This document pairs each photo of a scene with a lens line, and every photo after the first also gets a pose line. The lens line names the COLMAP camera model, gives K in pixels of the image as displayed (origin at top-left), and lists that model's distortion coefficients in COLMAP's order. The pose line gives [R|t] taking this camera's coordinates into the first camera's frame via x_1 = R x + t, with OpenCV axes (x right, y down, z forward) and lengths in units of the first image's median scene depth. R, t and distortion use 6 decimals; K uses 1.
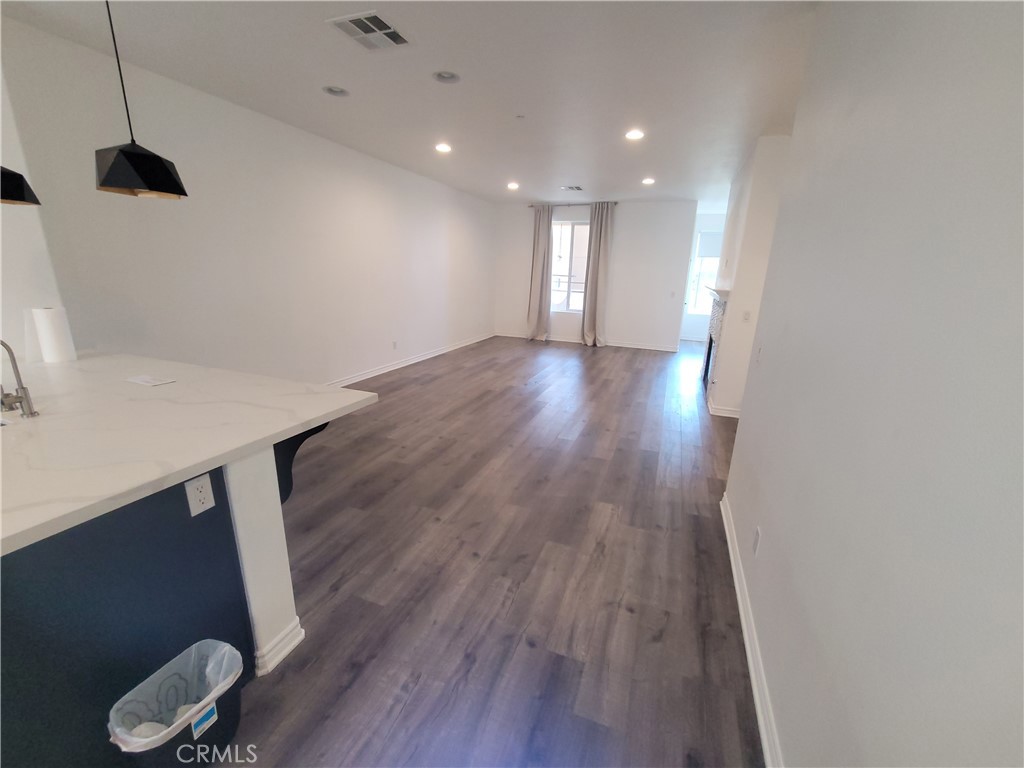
lens RADIAL K [[418.4, 0, 521.2], [0, 418.4, 378.6], [0, 0, 1]] dist [-0.001787, -0.000376]
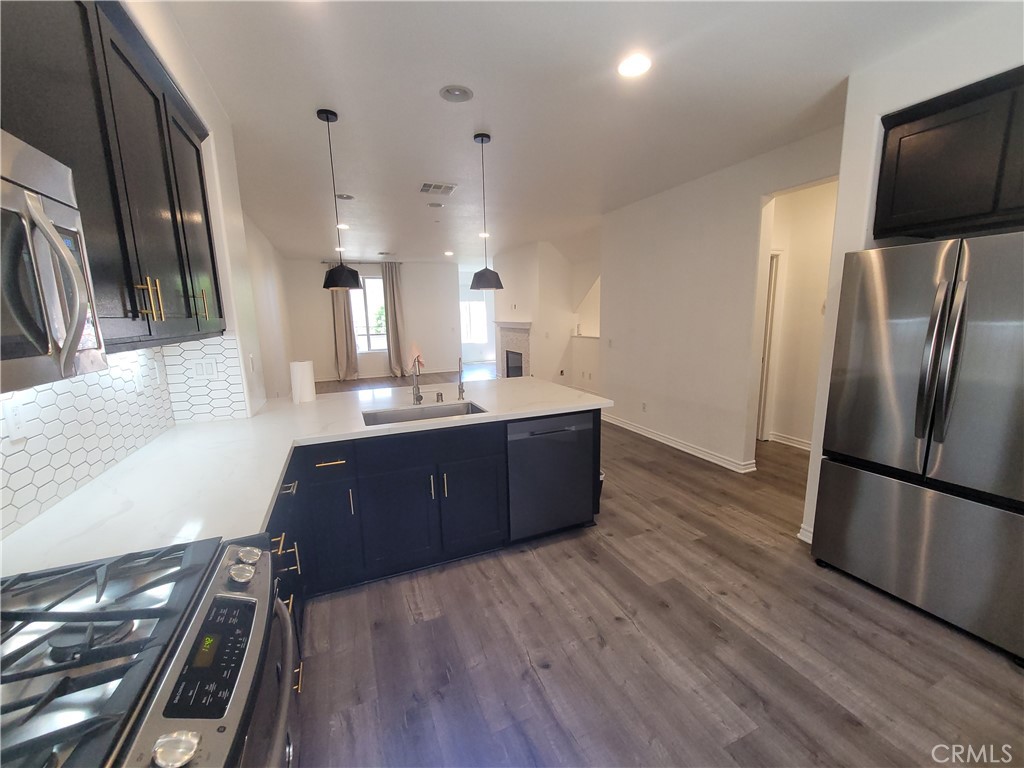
lens RADIAL K [[418.4, 0, 513.1], [0, 418.4, 383.9], [0, 0, 1]] dist [-0.001787, -0.000376]
pose [[0.728351, -0.157814, 0.666783, -0.418044], [0.212033, 0.977262, -0.000314, 0.011607], [-0.651573, 0.141609, 0.745252, -0.115228]]
